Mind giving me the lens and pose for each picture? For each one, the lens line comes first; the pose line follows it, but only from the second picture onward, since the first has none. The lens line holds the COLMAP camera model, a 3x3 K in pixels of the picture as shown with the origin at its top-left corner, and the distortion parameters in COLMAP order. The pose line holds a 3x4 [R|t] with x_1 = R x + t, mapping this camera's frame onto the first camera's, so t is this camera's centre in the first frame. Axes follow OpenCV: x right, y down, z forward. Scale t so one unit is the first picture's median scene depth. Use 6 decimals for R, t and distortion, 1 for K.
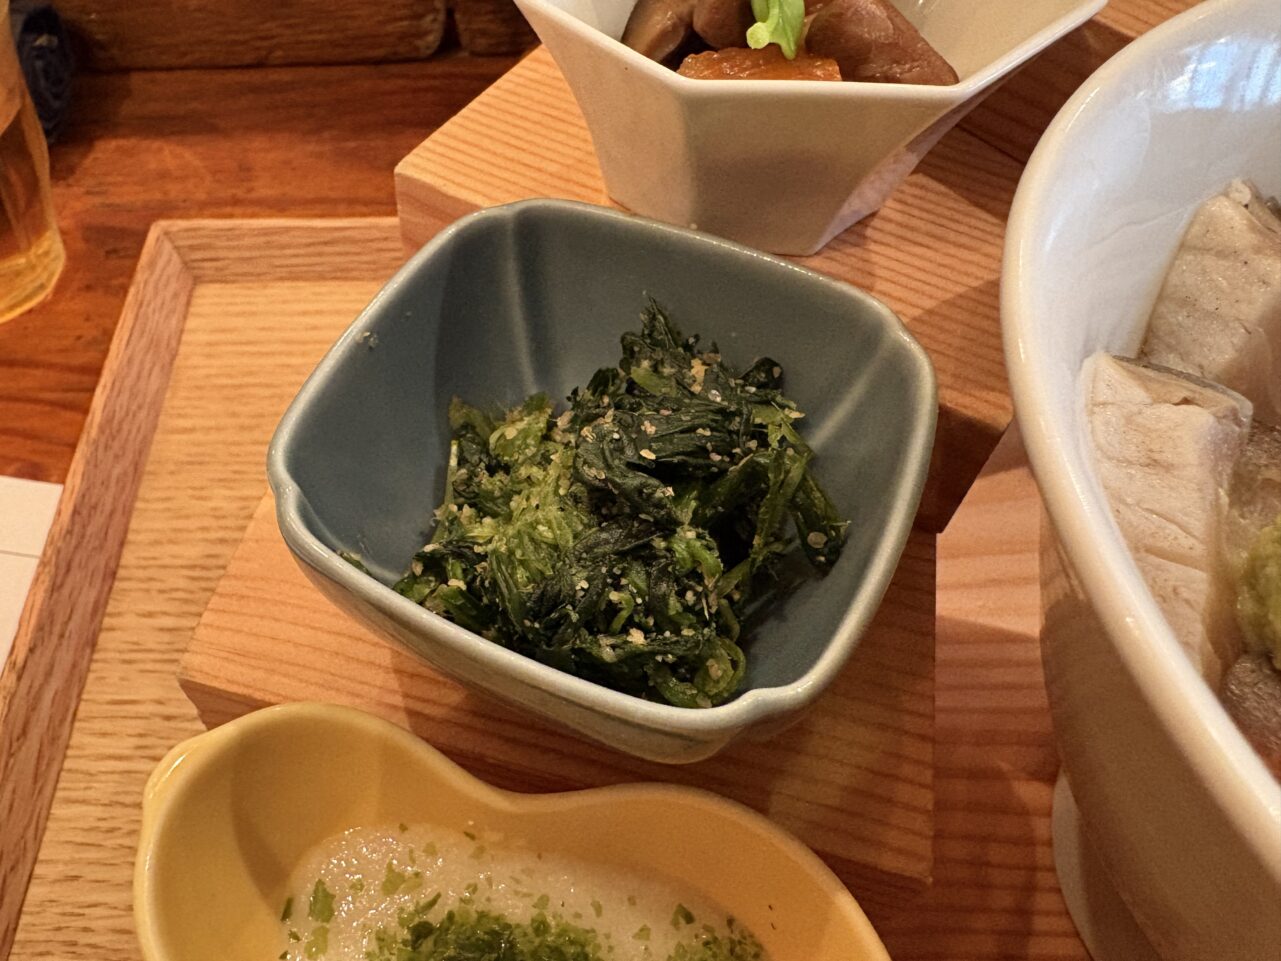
lens RADIAL K [[980.0, 0, 625.6], [0, 980.0, 477.2], [0, 0, 1]] dist [0.010342, -0.003914]
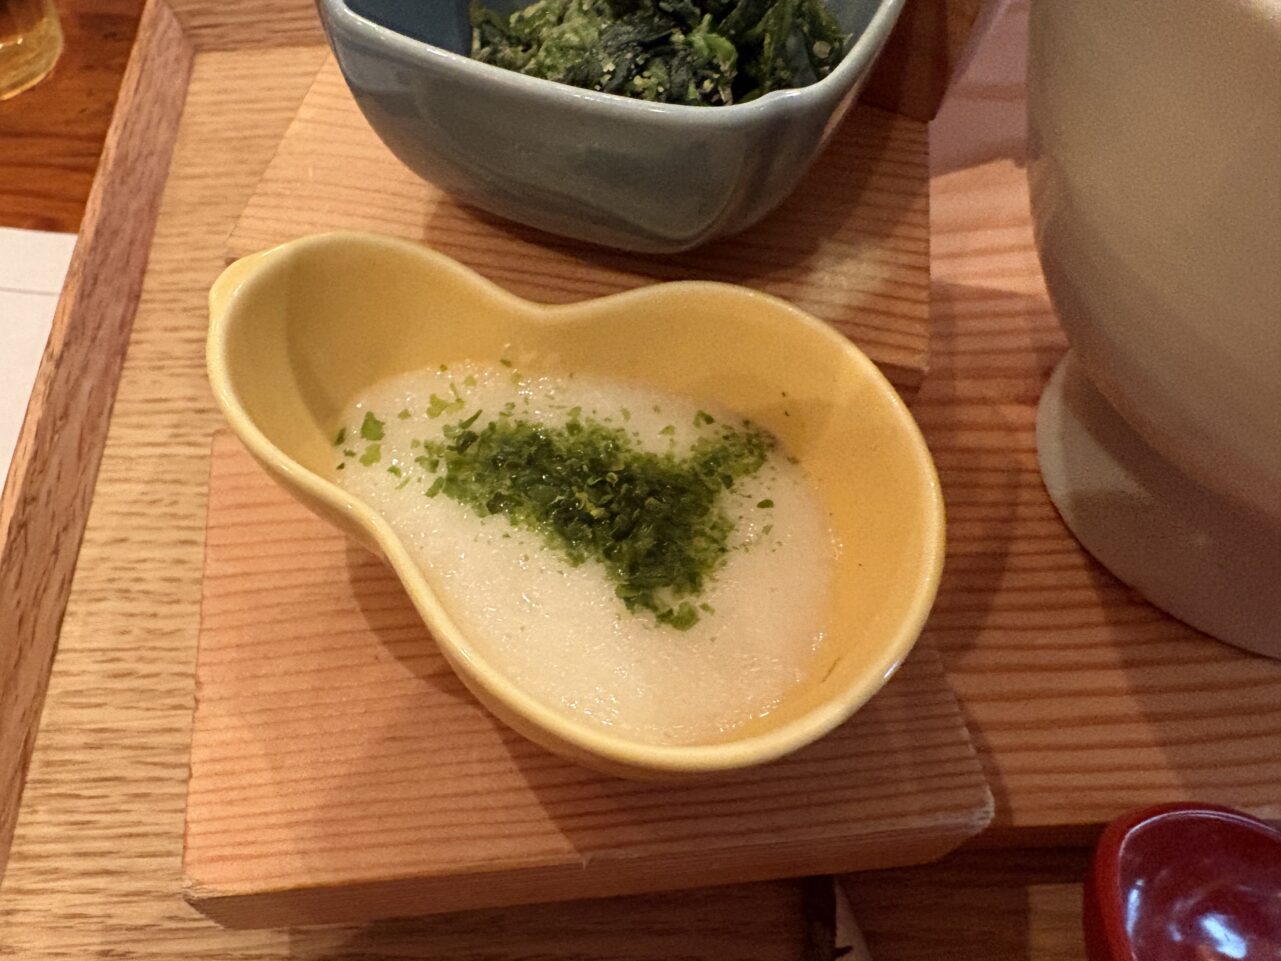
lens RADIAL K [[980.0, 0, 622.3], [0, 980.0, 456.5], [0, 0, 1]] dist [0.010342, -0.003914]
pose [[0.999663, -0.023801, 0.010330, -0.024556], [0.023230, 0.998362, 0.052276, 0.234199], [-0.011557, -0.052019, 0.998579, -0.053508]]
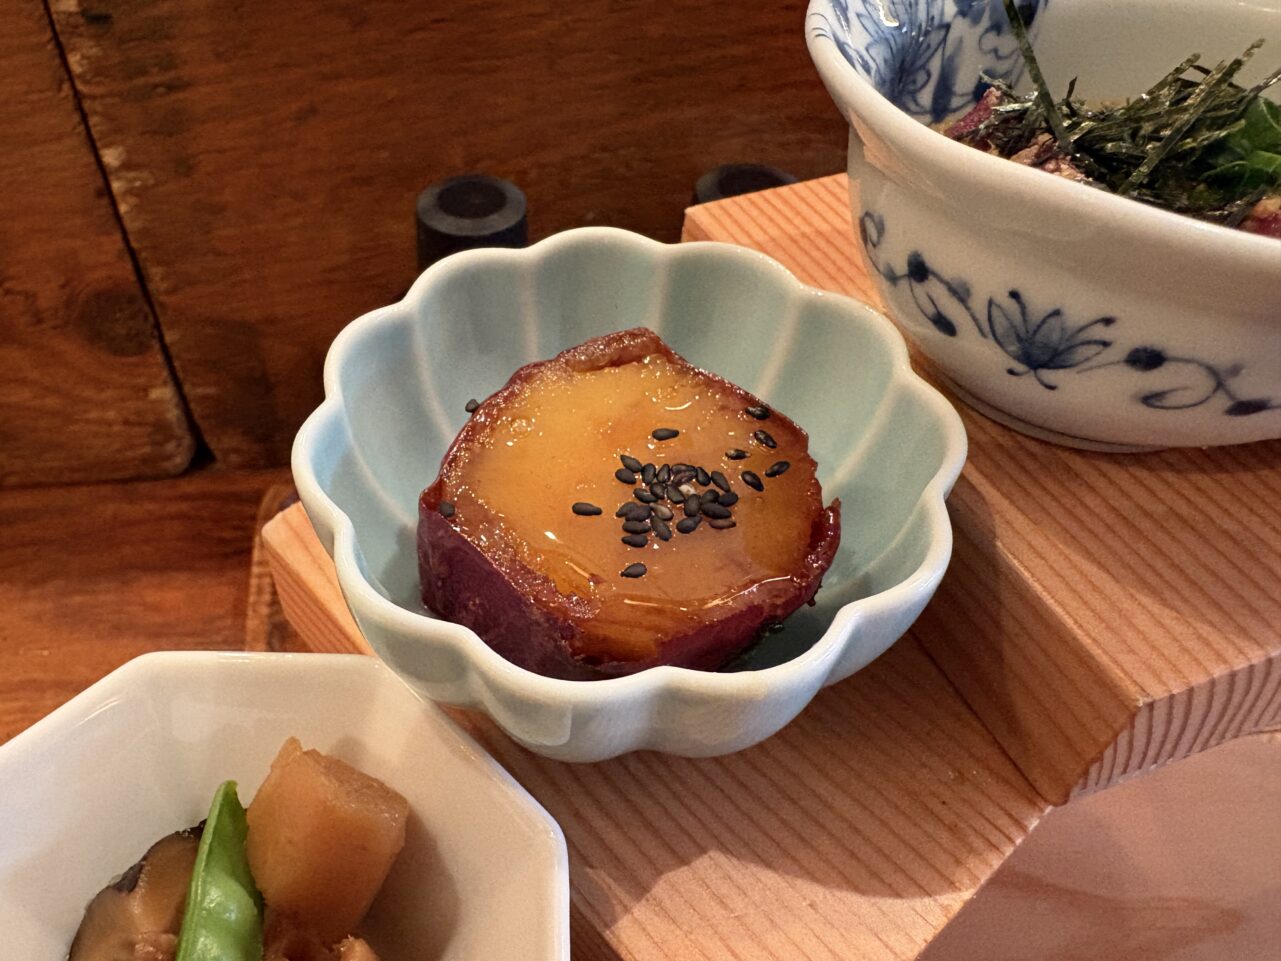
lens RADIAL K [[980.0, 0, 619.8], [0, 980.0, 492.8], [0, 0, 1]] dist [0.010342, -0.003914]
pose [[0.997382, -0.058597, 0.042367, 0.281661], [0.062878, 0.992158, -0.108023, -0.478514], [-0.035705, 0.110404, 0.993245, 0.130166]]
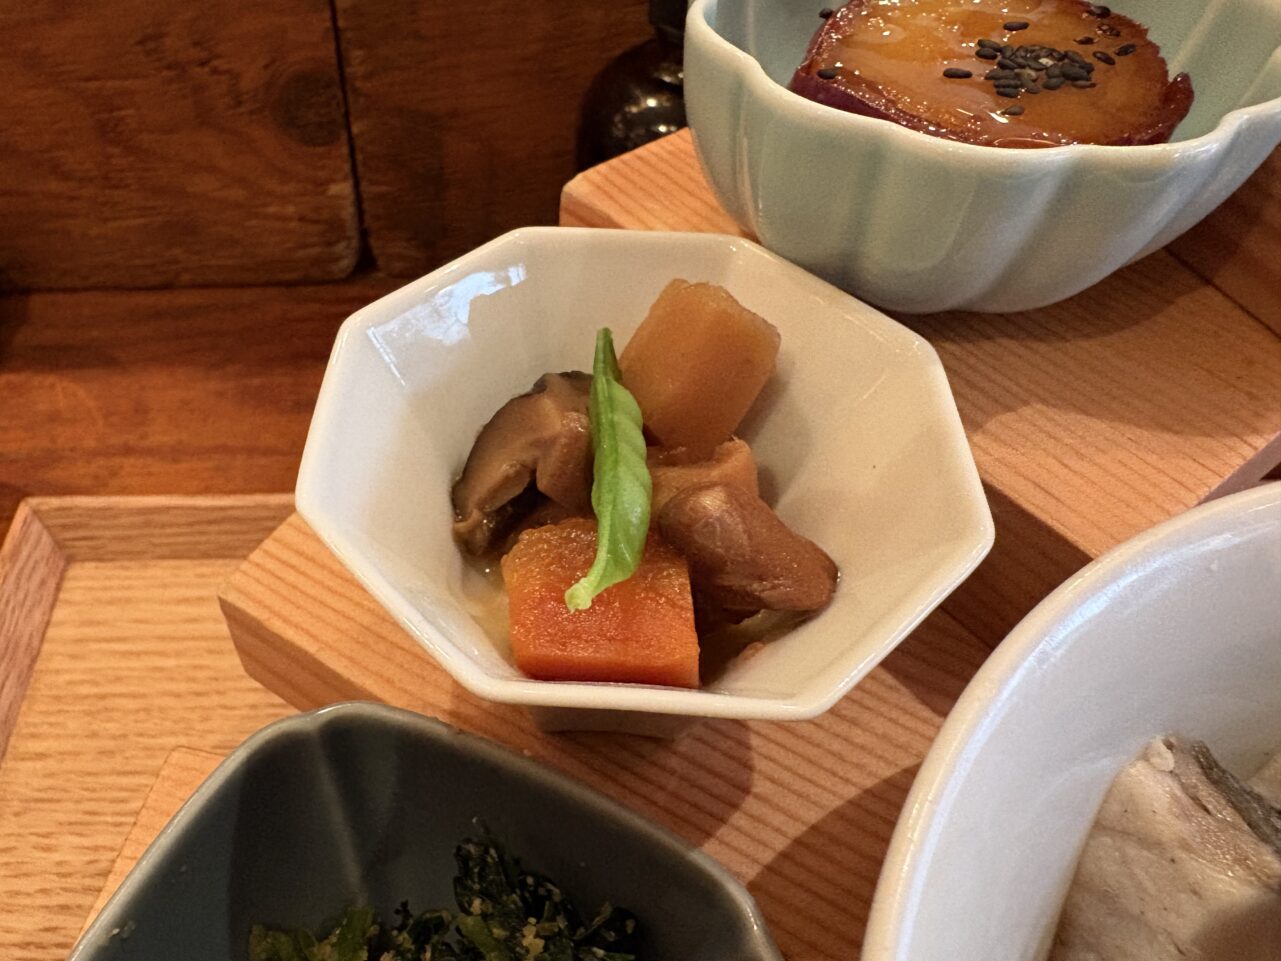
lens RADIAL K [[980.0, 0, 626.3], [0, 980.0, 483.3], [0, 0, 1]] dist [0.010342, -0.003914]
pose [[0.999621, -0.015993, 0.022414, 0.085099], [0.017560, 0.997283, -0.071541, -0.260174], [-0.021209, 0.071907, 0.997186, 0.087950]]
